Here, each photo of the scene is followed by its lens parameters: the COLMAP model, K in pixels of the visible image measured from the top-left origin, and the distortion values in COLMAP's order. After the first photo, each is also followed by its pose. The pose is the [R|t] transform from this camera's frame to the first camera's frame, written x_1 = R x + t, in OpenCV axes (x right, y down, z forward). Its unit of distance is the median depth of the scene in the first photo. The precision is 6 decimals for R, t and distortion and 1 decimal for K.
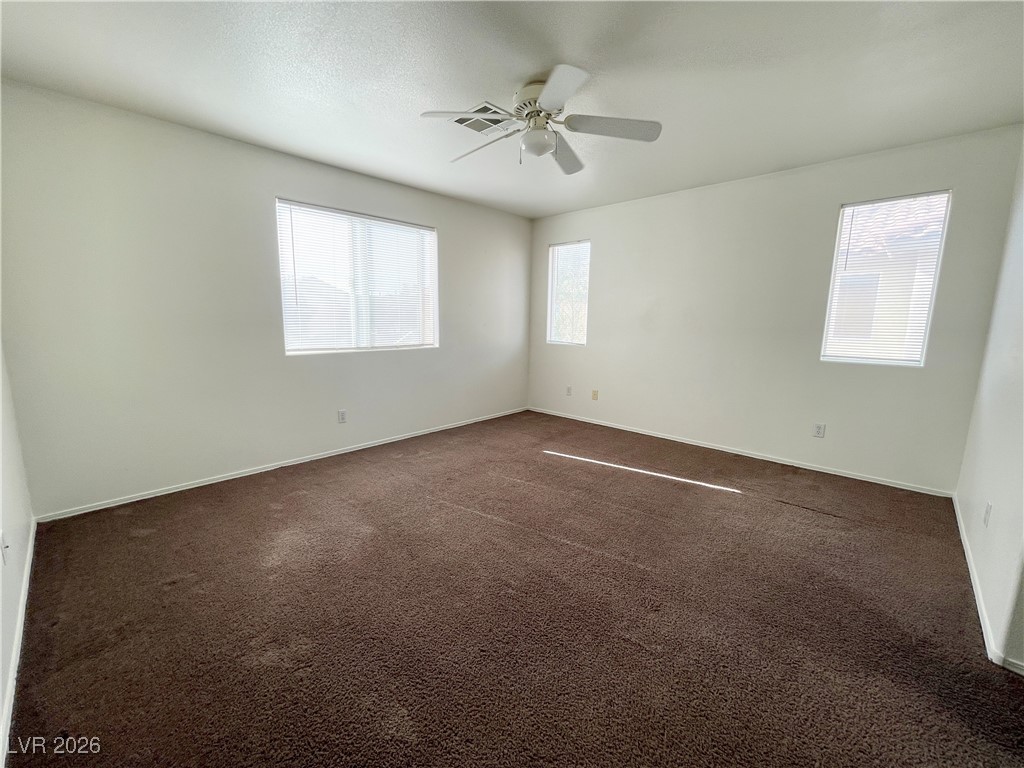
lens RADIAL K [[421.6, 0, 507.4], [0, 421.6, 385.9], [0, 0, 1]] dist [-0.001086, 0.000245]
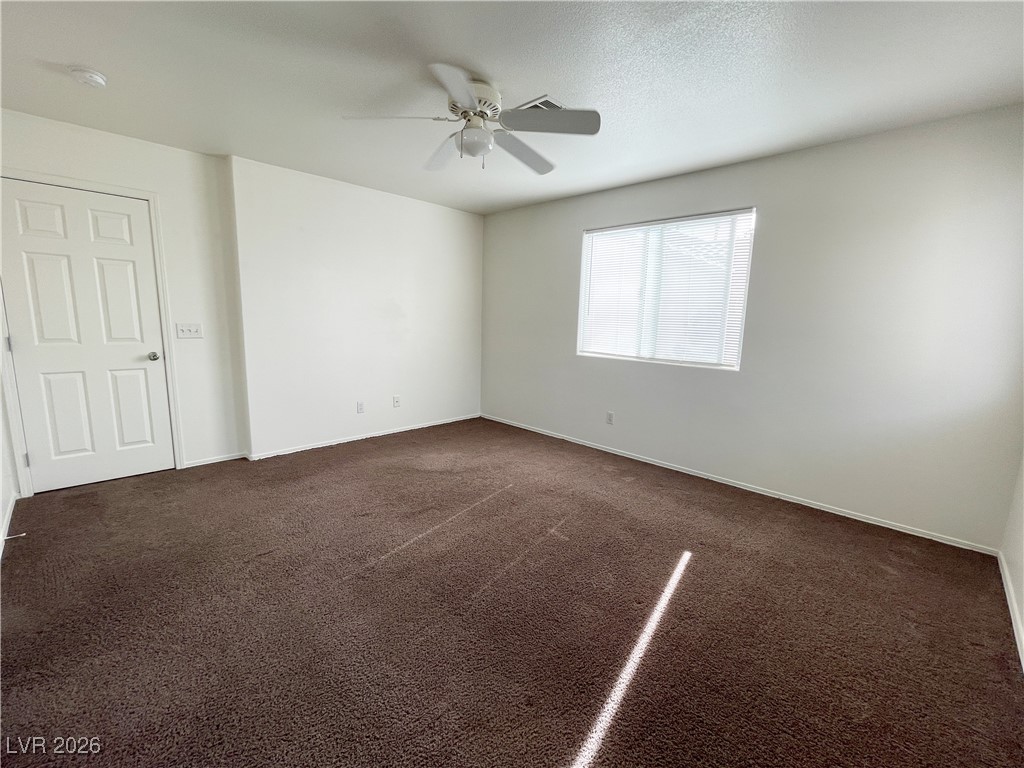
lens RADIAL K [[421.6, 0, 507.4], [0, 421.6, 385.9], [0, 0, 1]] dist [-0.001086, 0.000245]
pose [[-0.023561, 0.148510, -0.988630, 0.661473], [-0.190202, 0.970176, 0.150271, -0.117513], [0.981462, 0.191580, 0.005388, 0.720874]]
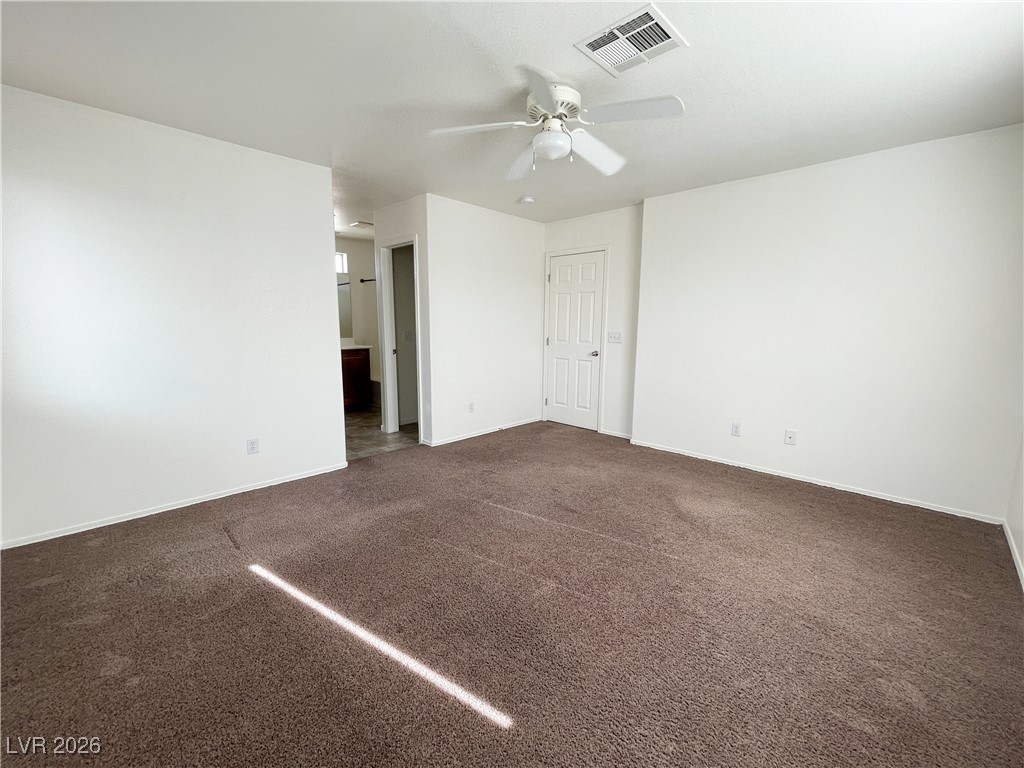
lens RADIAL K [[421.6, 0, 507.4], [0, 421.6, 385.9], [0, 0, 1]] dist [-0.001086, 0.000245]
pose [[-0.999782, -0.020848, -0.000883, 0.099098], [-0.020104, 0.951056, 0.308365, -0.208330], [-0.005589, 0.308315, -0.951268, 1.264992]]
